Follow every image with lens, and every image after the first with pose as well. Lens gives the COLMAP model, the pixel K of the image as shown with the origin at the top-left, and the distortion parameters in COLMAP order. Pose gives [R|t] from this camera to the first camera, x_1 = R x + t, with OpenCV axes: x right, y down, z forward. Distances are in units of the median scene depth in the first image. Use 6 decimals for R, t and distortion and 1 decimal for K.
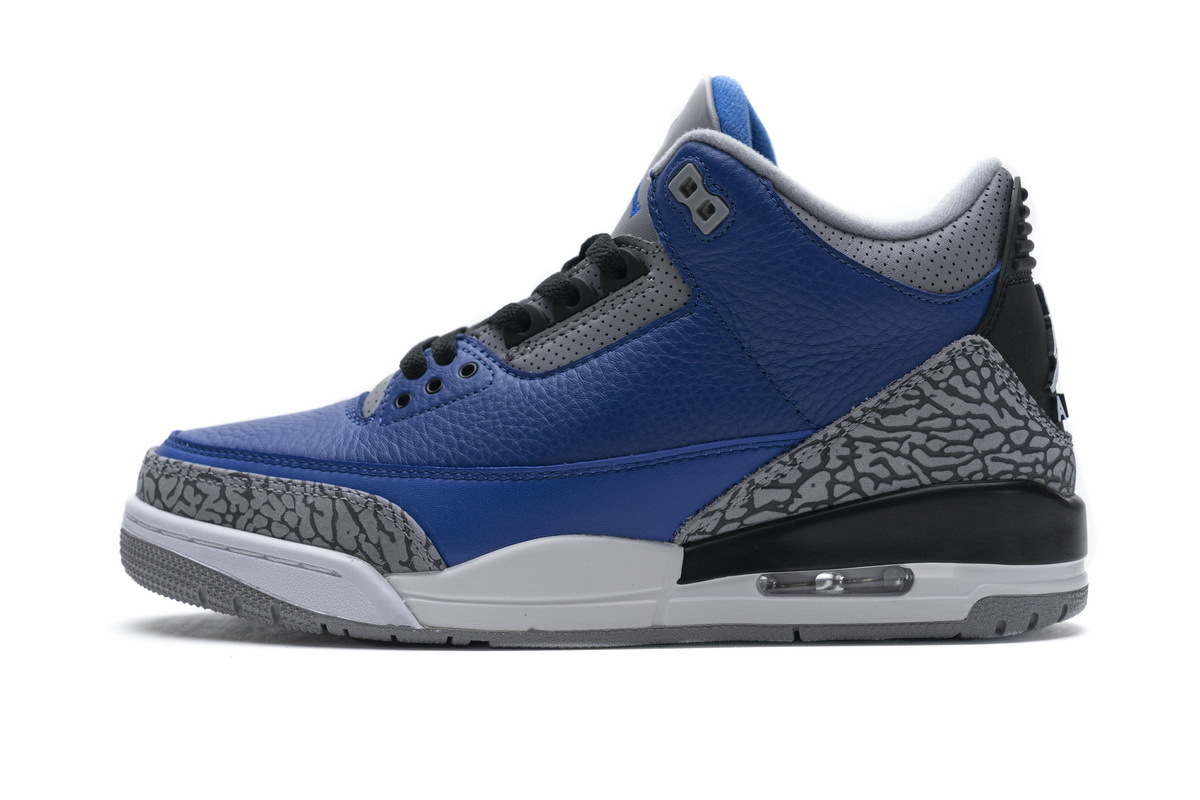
lens RADIAL K [[2297.5, 0, 600.0], [0, 2297.5, 400.0], [0, 0, 1]] dist [0.015997, -0.234939]
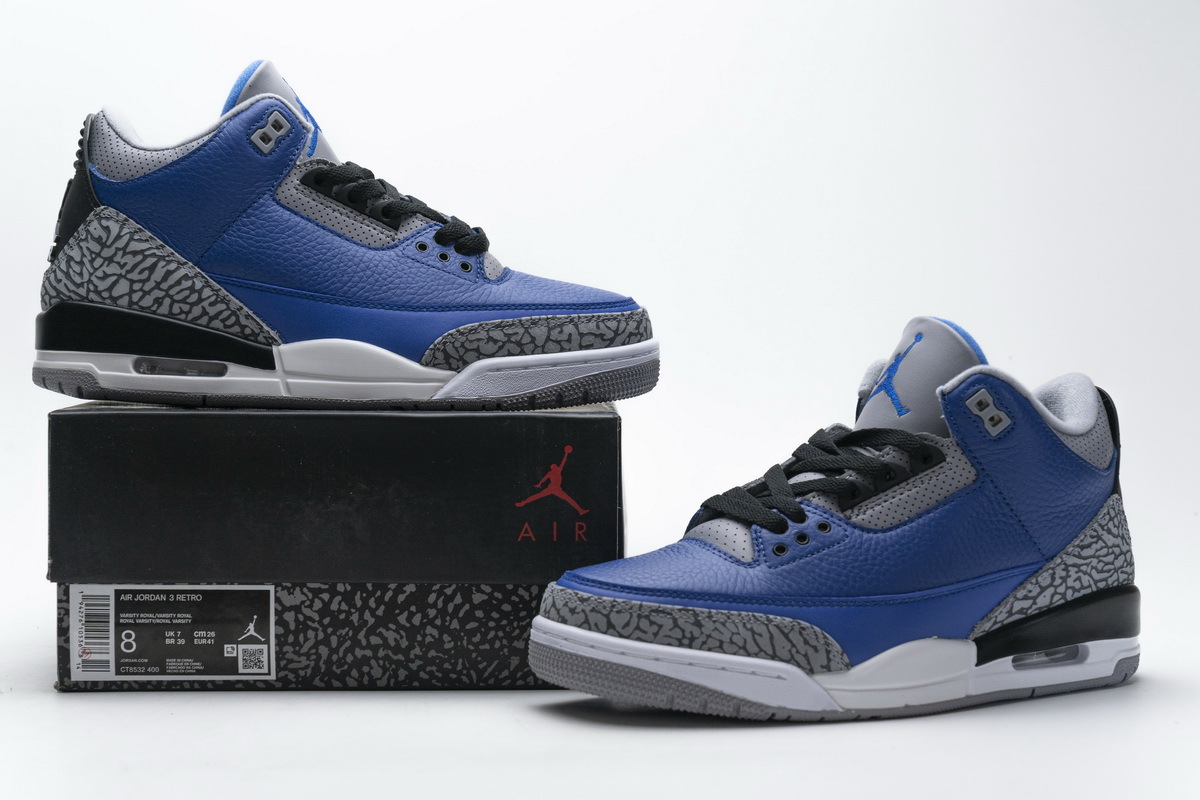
lens RADIAL K [[2297.5, 0, 600.0], [0, 2297.5, 400.0], [0, 0, 1]] dist [0.015997, -0.234939]
pose [[0.847816, -0.016107, 0.530045, -0.965794], [0.002667, 0.999655, 0.026112, -0.134347], [-0.530283, -0.020725, 0.847567, -0.146389]]
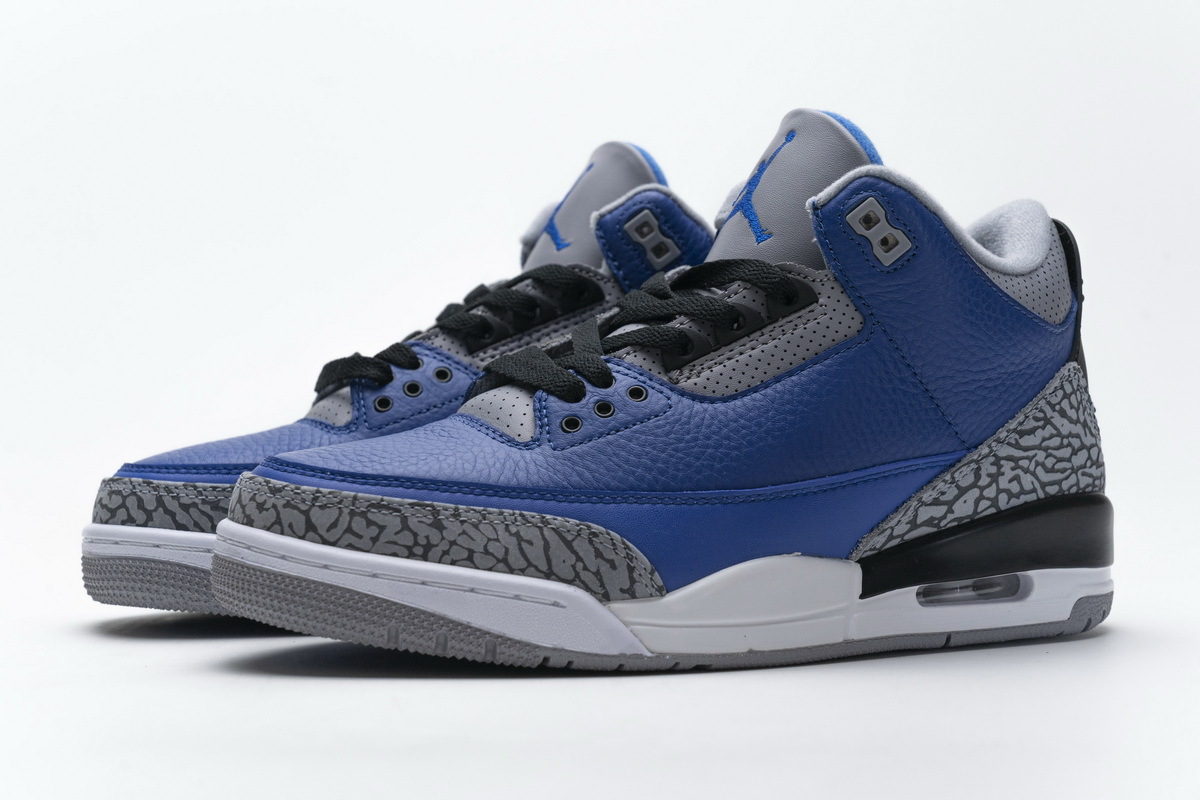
lens RADIAL K [[2297.5, 0, 600.0], [0, 2297.5, 400.0], [0, 0, 1]] dist [0.015997, -0.234939]
pose [[0.868847, -0.003226, 0.495071, -0.581848], [-0.001278, 0.999961, 0.008759, -0.019403], [-0.495080, -0.008243, 0.868808, 0.147800]]
